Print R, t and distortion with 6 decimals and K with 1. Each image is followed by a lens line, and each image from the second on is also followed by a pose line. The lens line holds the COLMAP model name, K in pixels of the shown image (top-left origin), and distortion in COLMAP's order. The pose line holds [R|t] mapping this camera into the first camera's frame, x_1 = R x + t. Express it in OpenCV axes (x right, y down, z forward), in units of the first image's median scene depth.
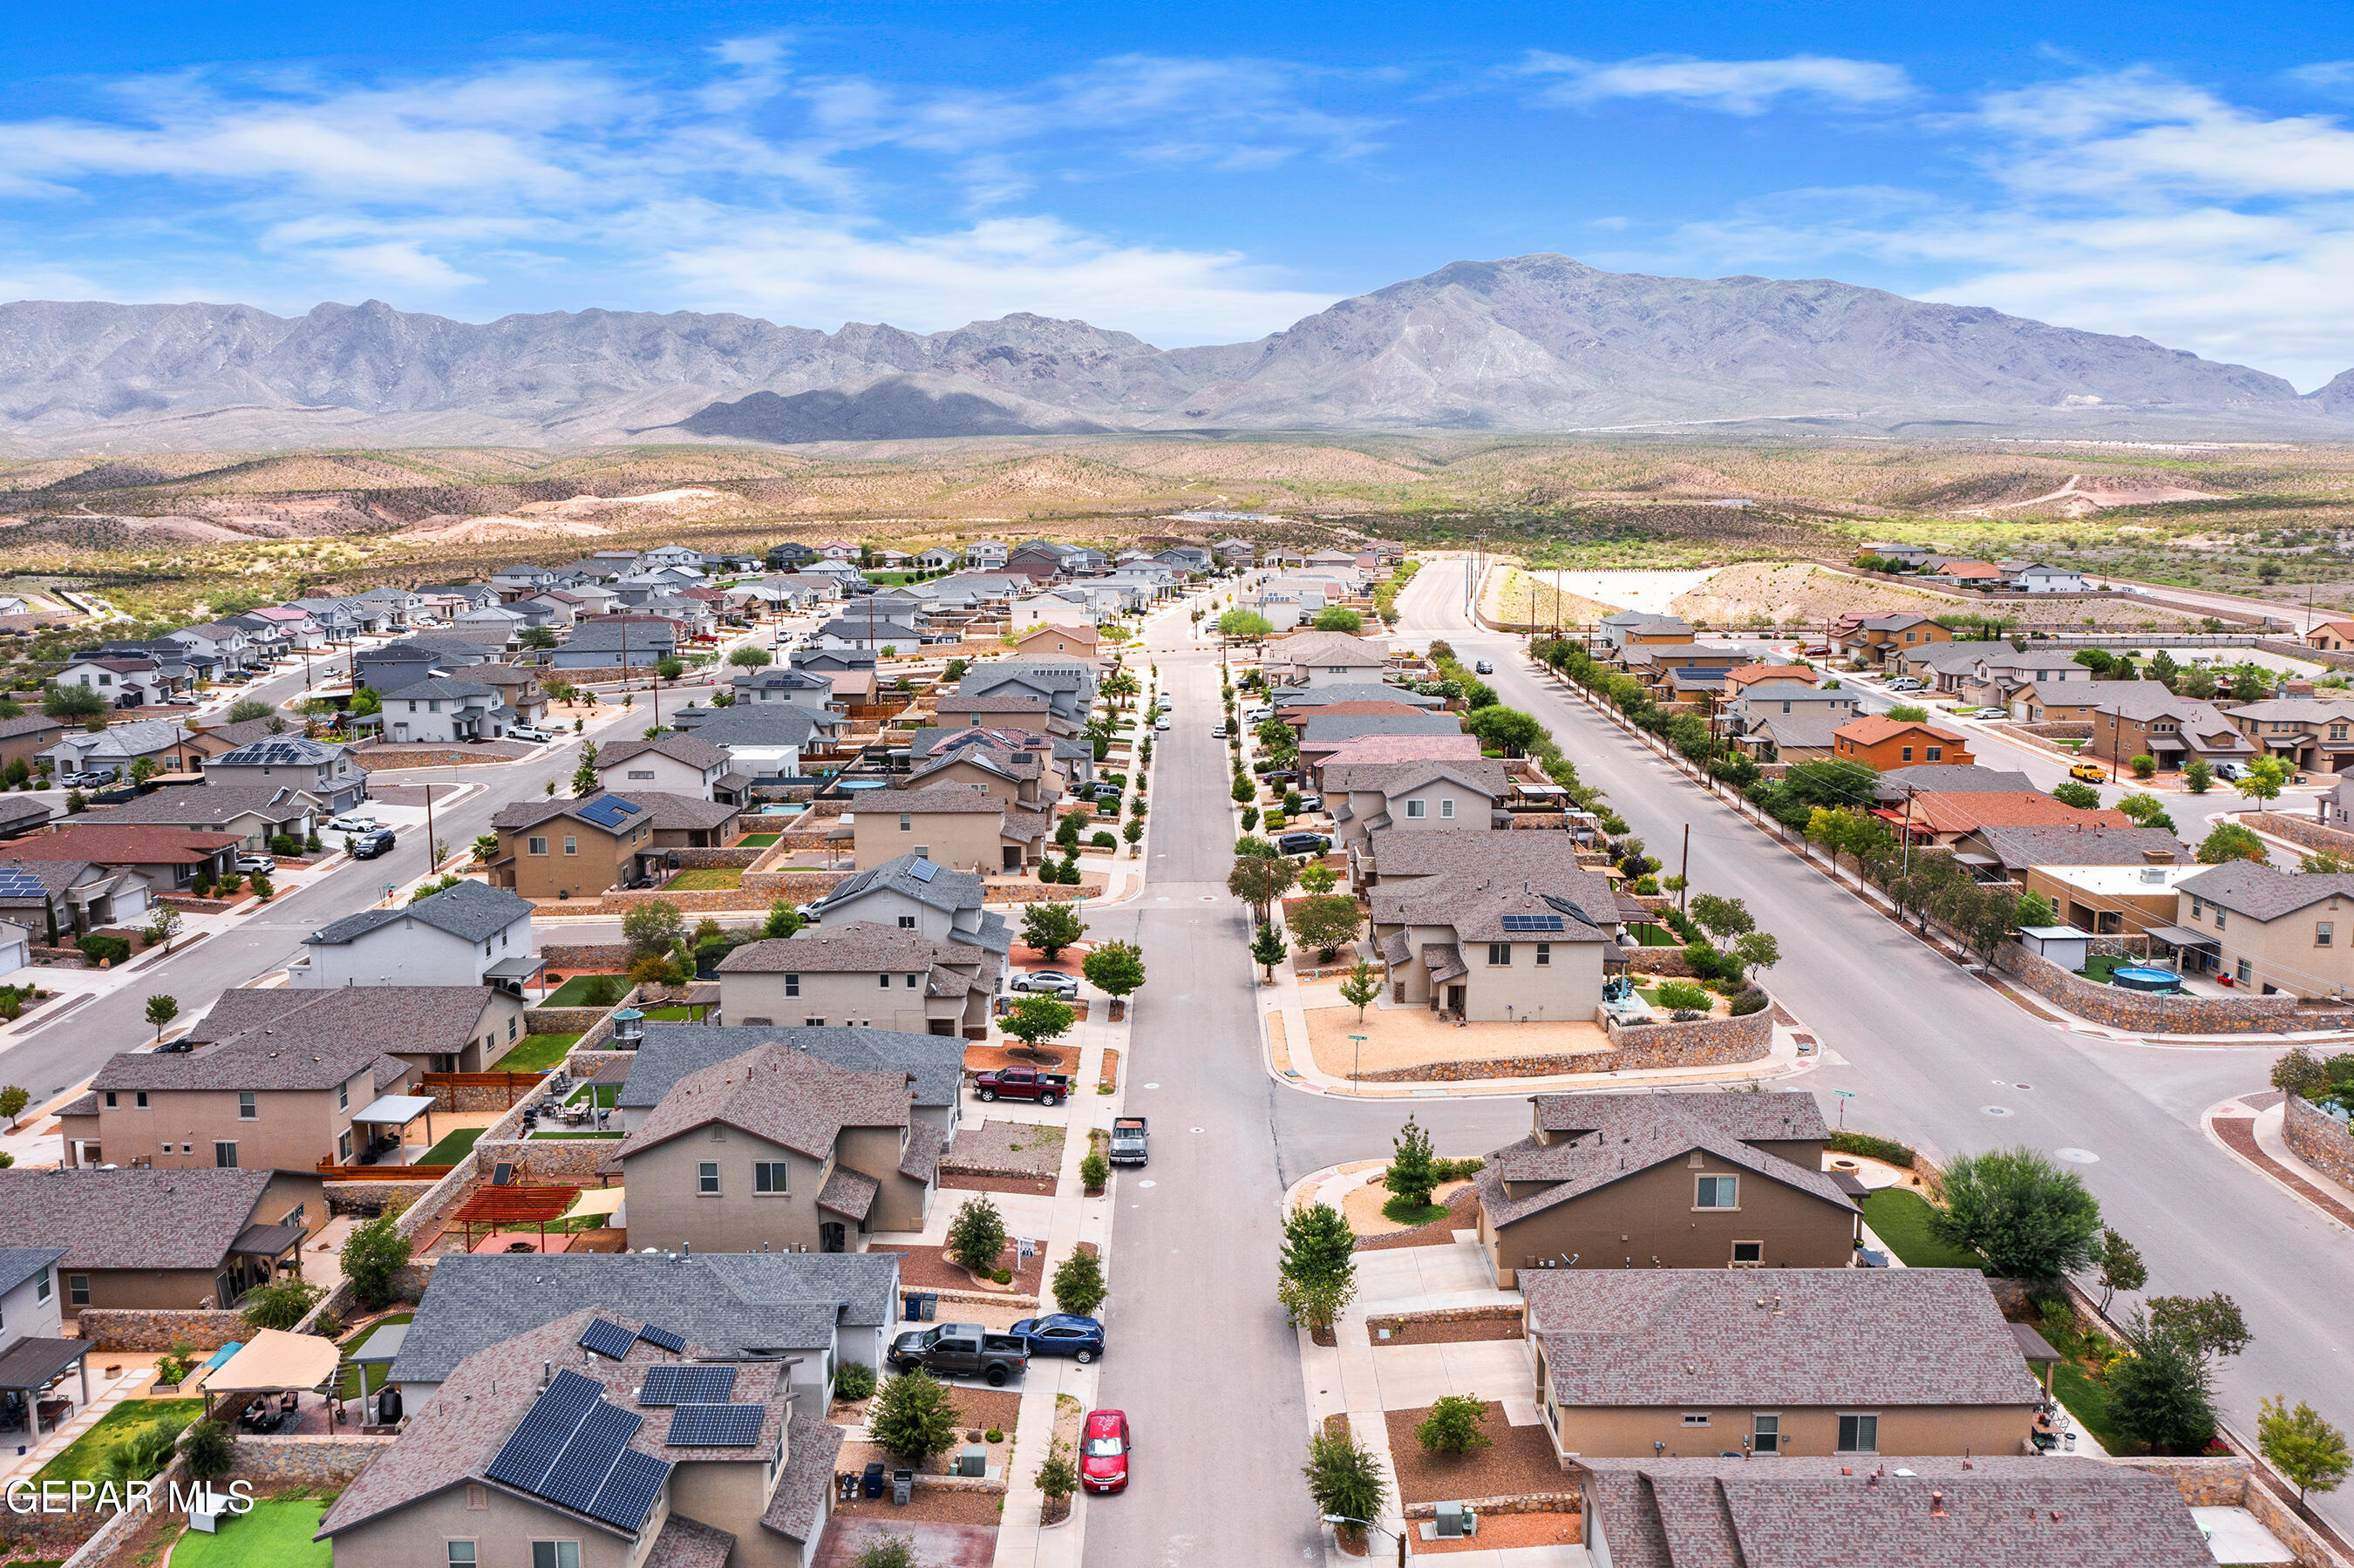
lens RADIAL K [[1864.1, 0, 1164.4], [0, 1864.1, 775.9], [0, 0, 1]] dist [-0.007612, 0.014497]
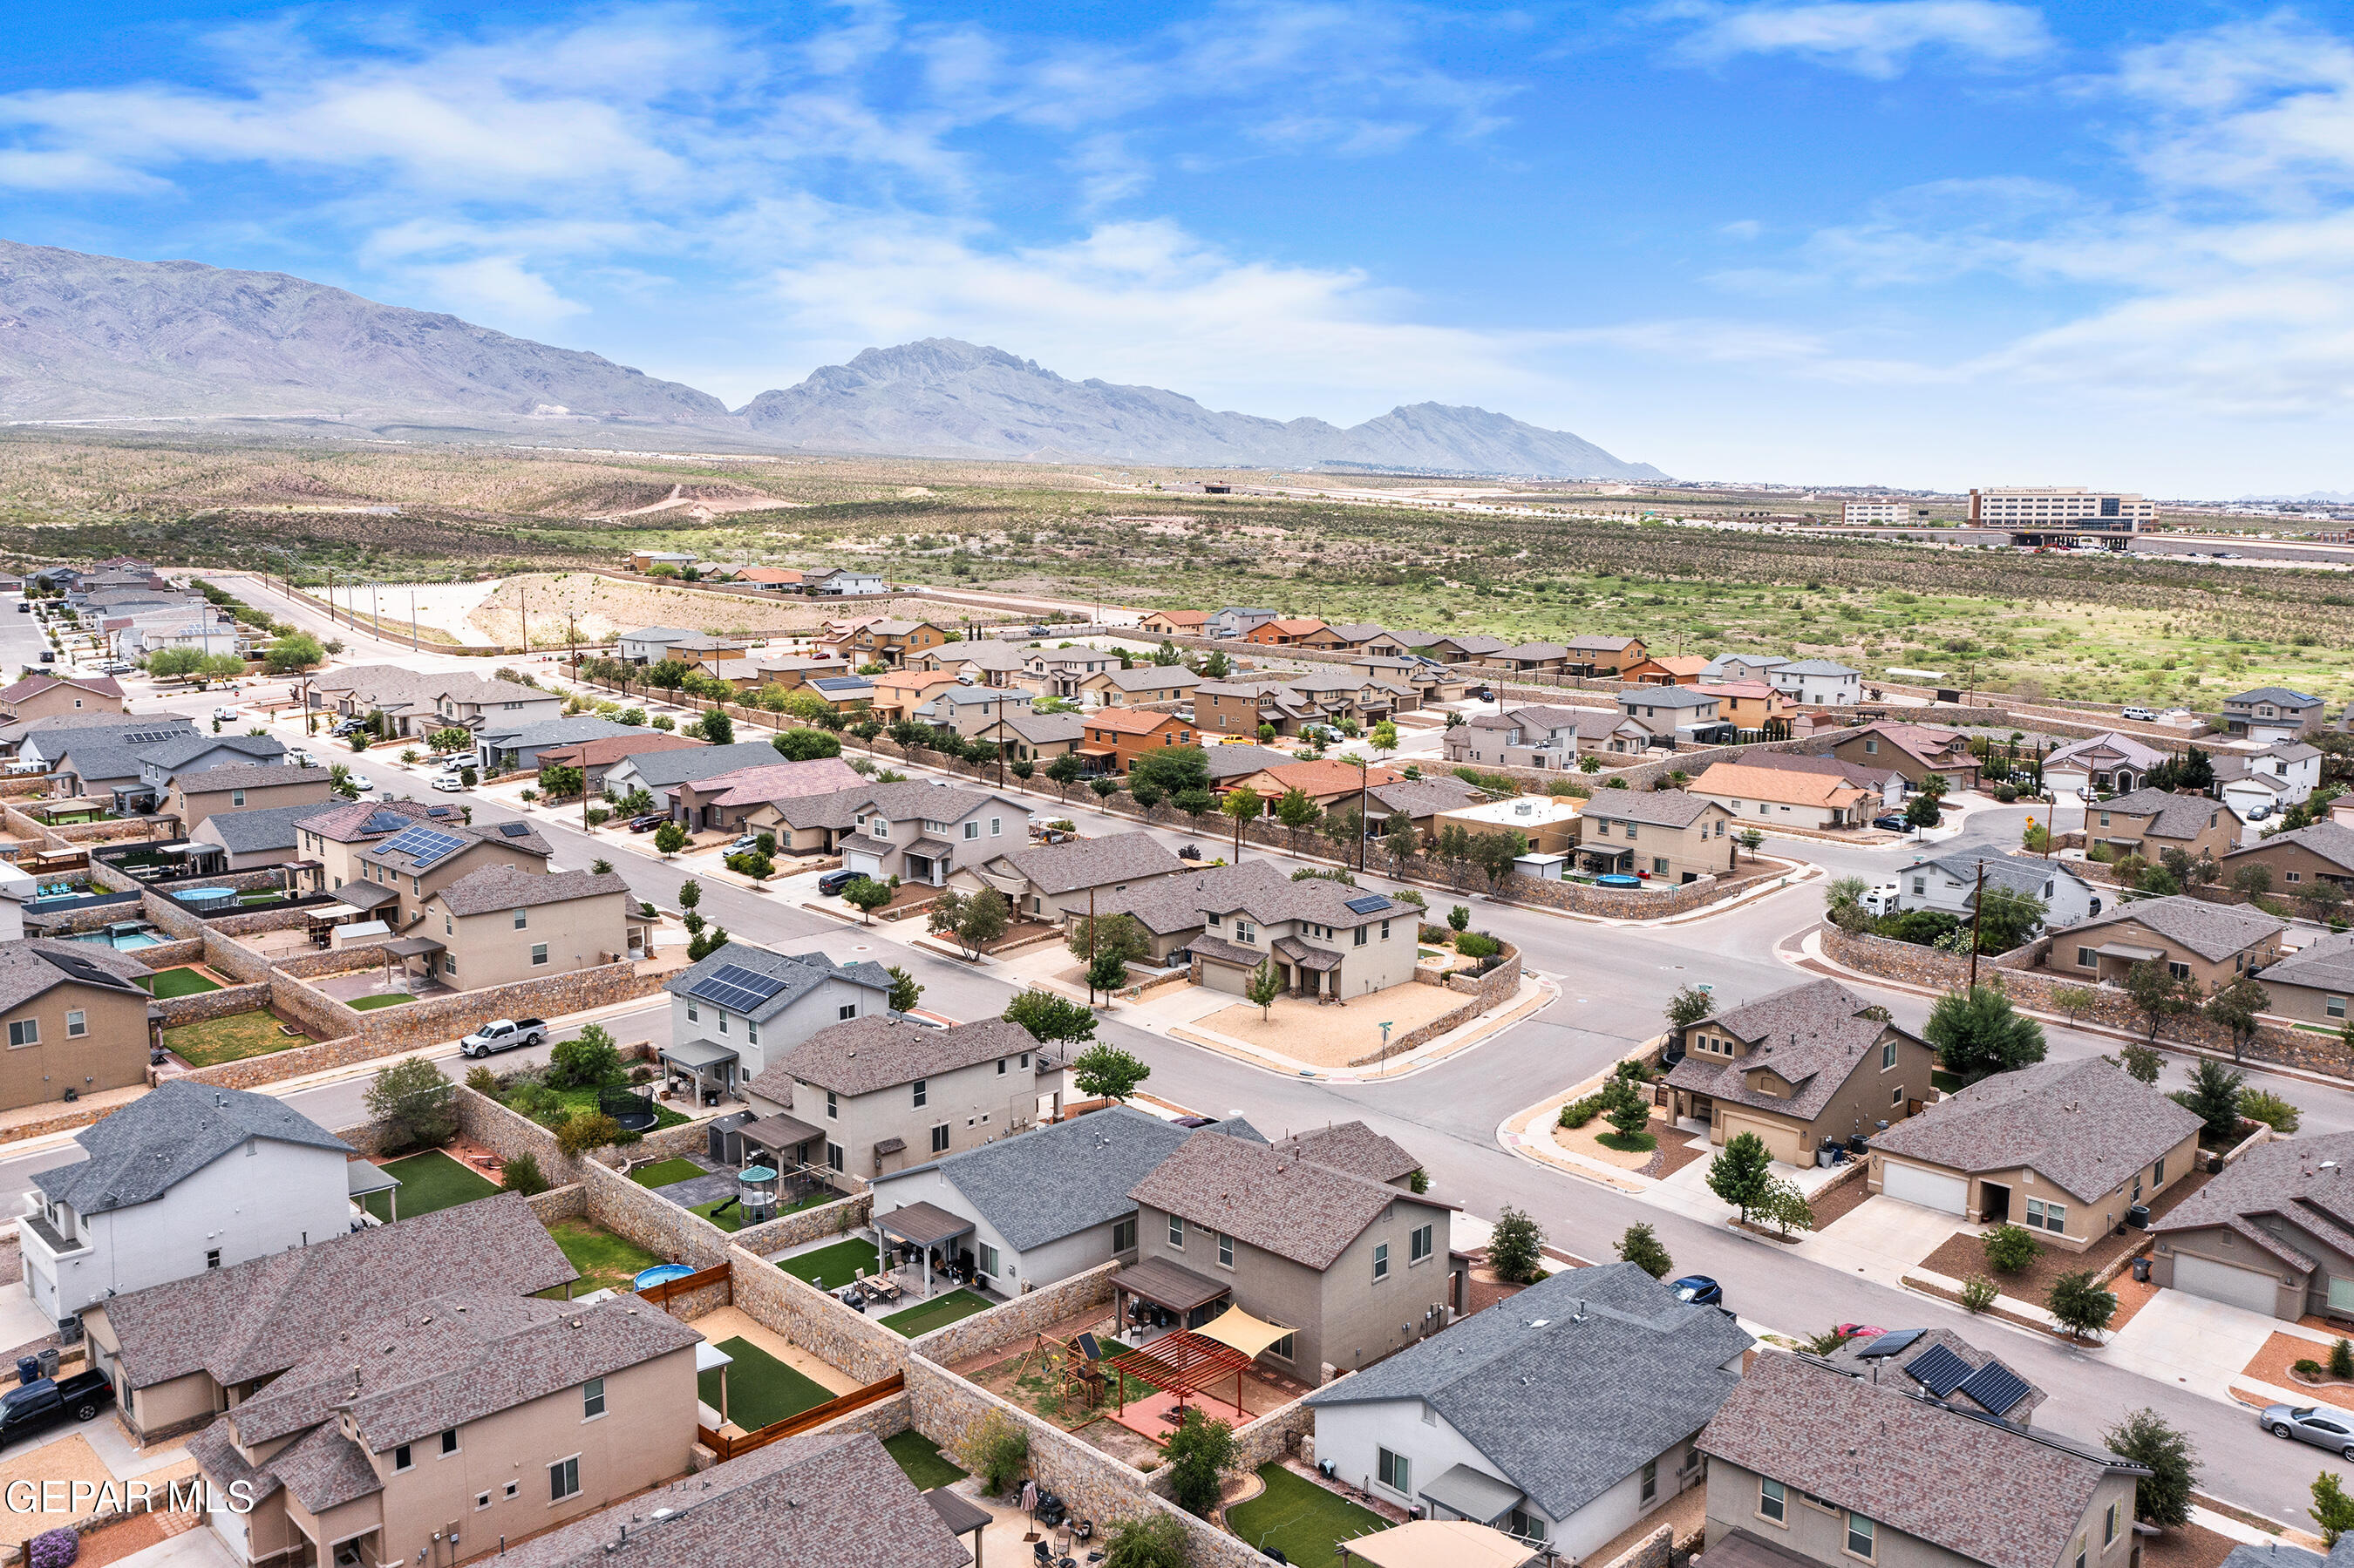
lens RADIAL K [[1860.7, 0, 1188.1], [0, 1860.7, 771.1], [0, 0, 1]] dist [-0.008437, 0.014759]
pose [[0.708945, -0.097294, 0.698520, -0.706913], [0.100079, 0.994294, 0.036918, -0.058312], [-0.698127, 0.043734, 0.714637, 0.279650]]
